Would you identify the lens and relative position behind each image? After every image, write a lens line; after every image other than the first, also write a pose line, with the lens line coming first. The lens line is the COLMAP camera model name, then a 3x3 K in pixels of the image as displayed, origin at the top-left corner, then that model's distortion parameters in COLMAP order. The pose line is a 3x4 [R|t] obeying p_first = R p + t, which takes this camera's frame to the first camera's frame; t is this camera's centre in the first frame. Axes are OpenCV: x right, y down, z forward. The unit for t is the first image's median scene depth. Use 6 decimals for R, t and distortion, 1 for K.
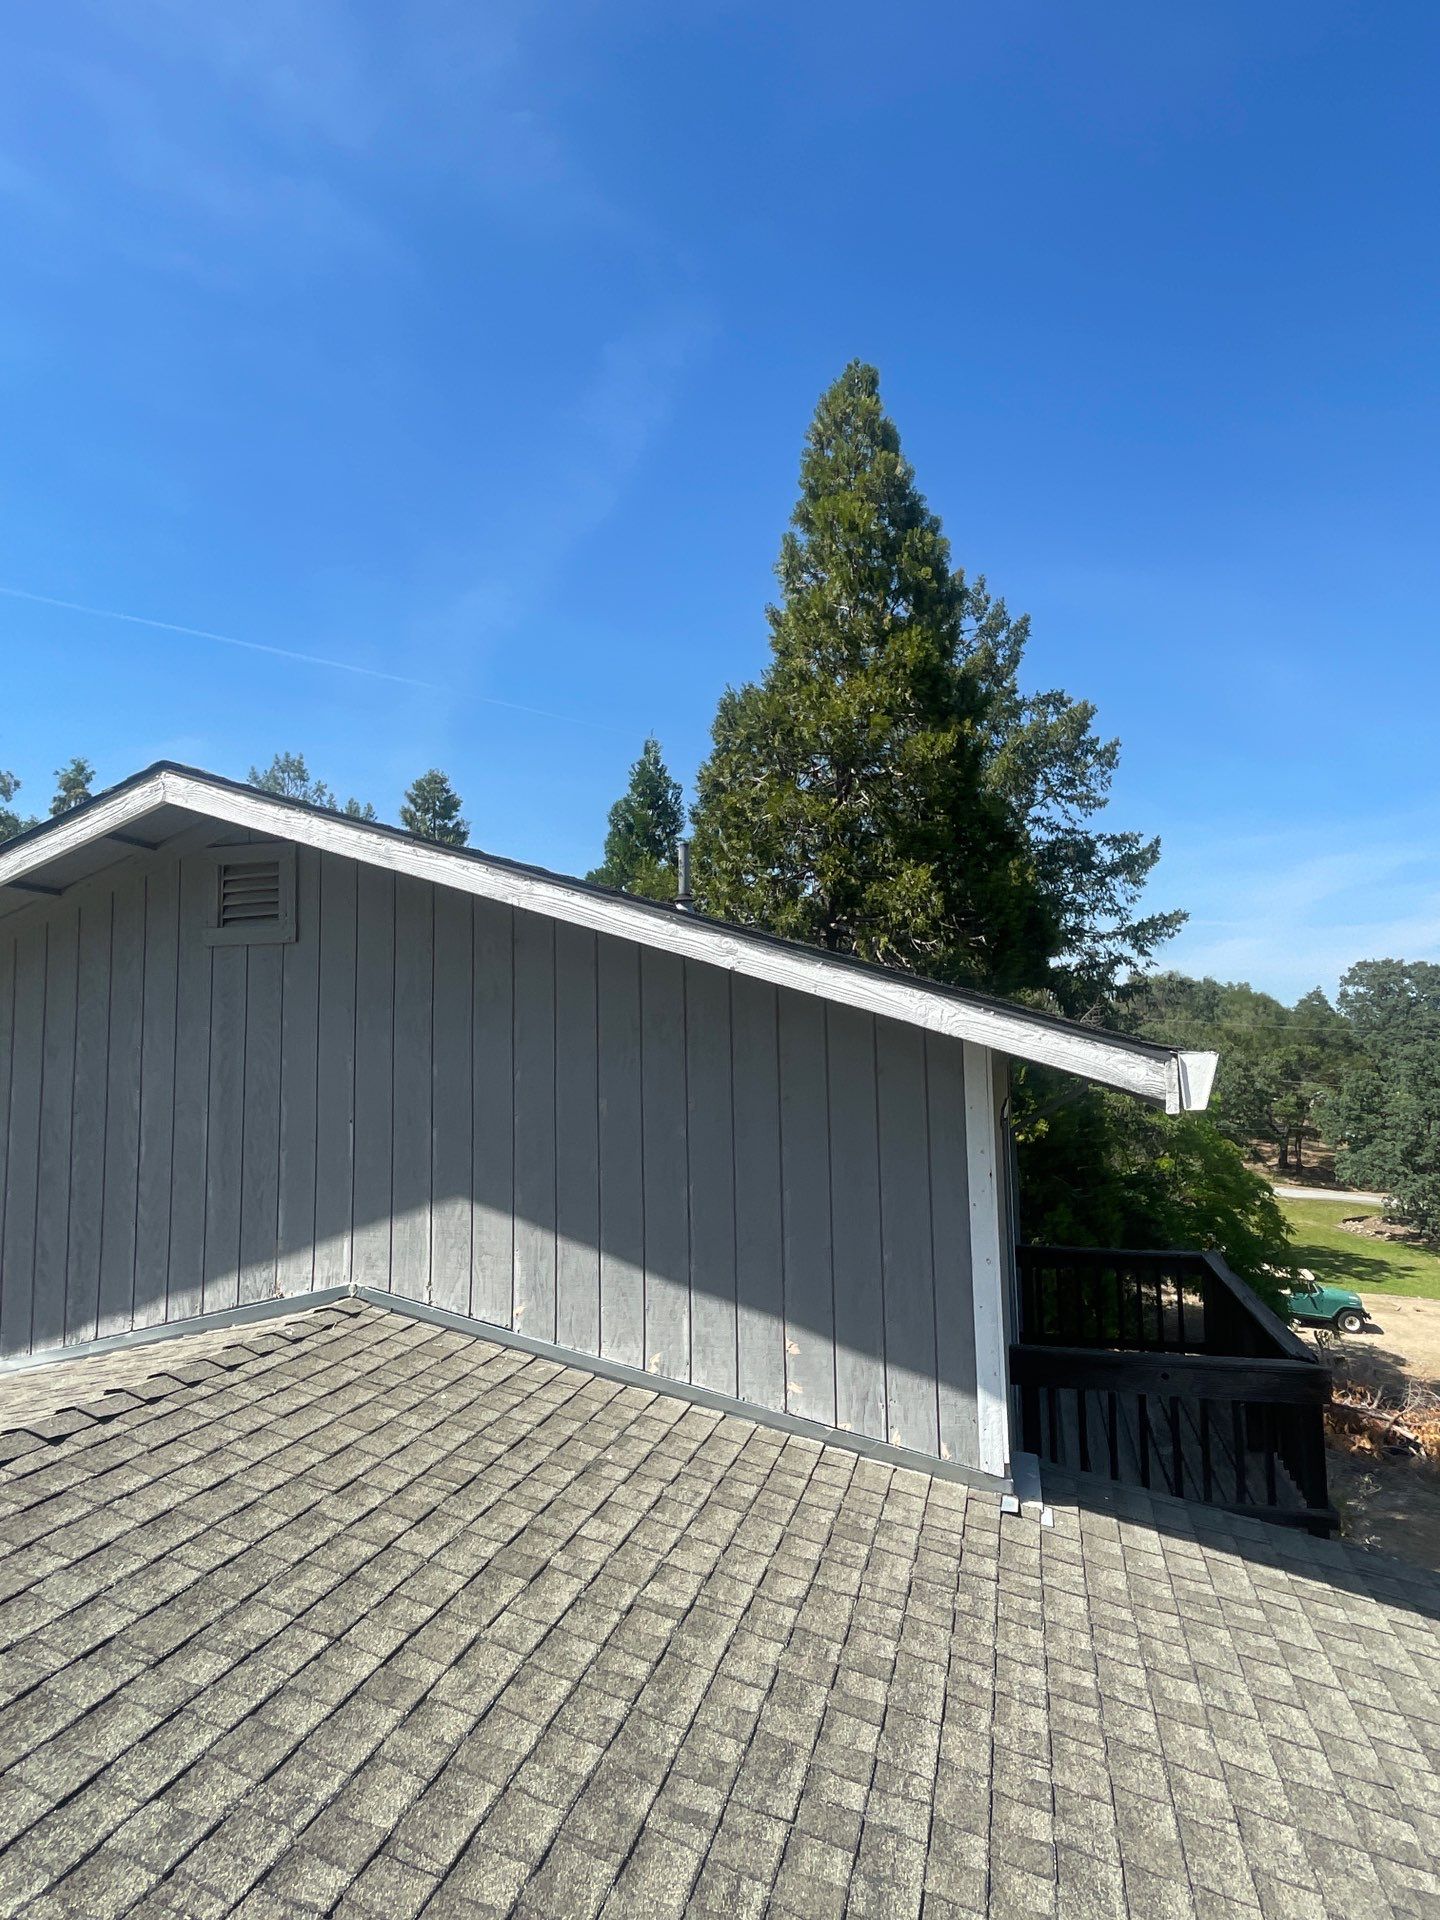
lens RADIAL K [[1158.3, 0, 728.0], [0, 1158.3, 986.9], [0, 0, 1]] dist [-0.000940, -0.003780]
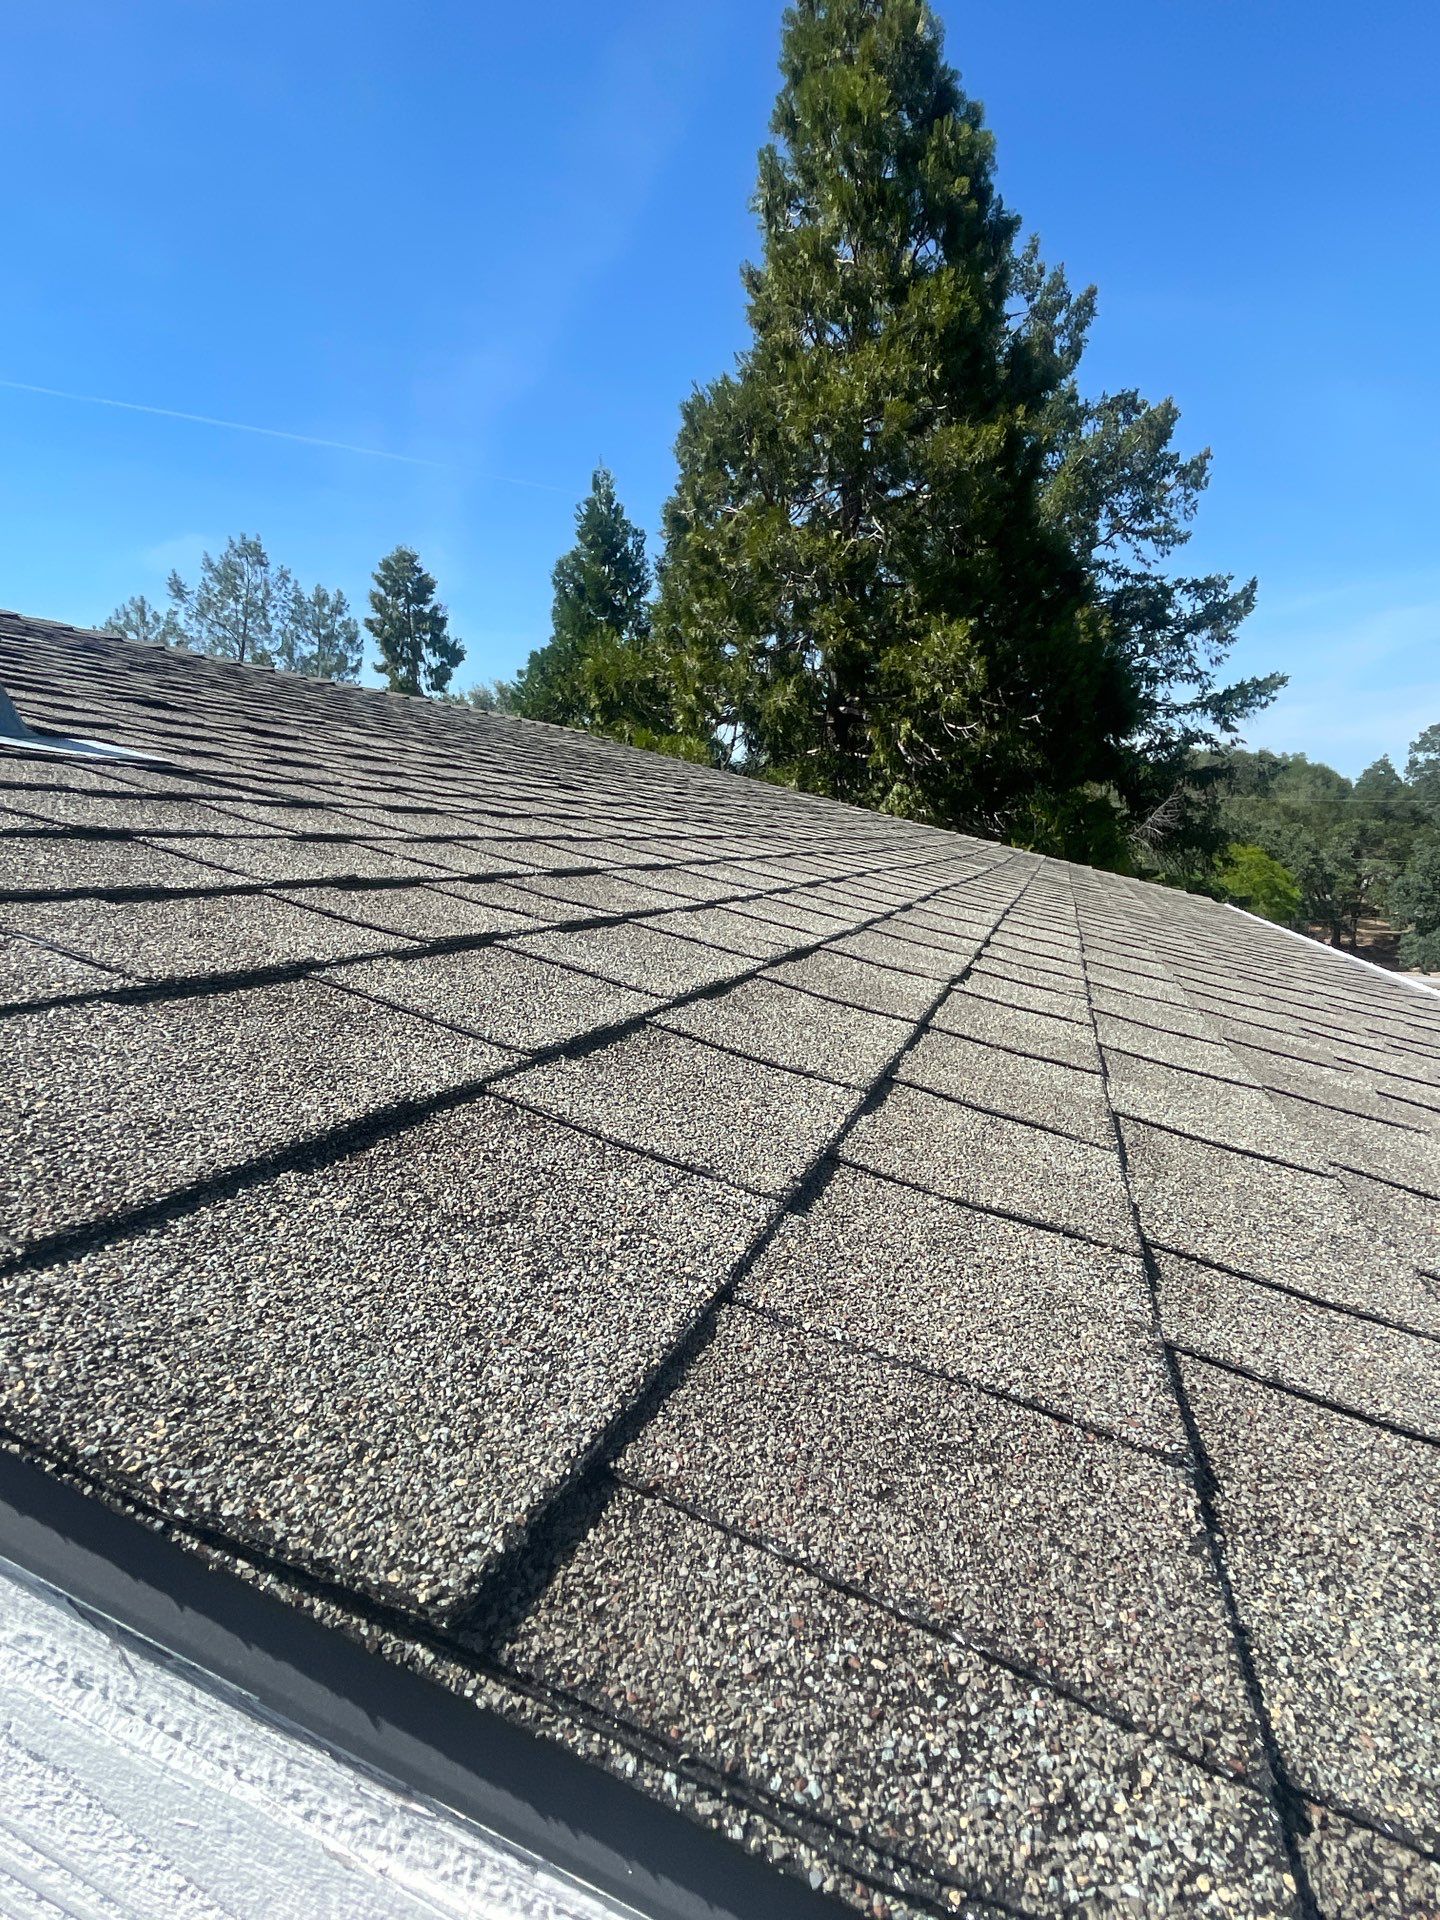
lens RADIAL K [[1158.3, 0, 728.0], [0, 1158.3, 986.9], [0, 0, 1]] dist [-0.000940, -0.003780]
pose [[0.998948, -0.032283, -0.032553, 0.026083], [0.037577, 0.983326, 0.177926, -0.008403], [0.026266, -0.178962, 0.983505, 0.155876]]
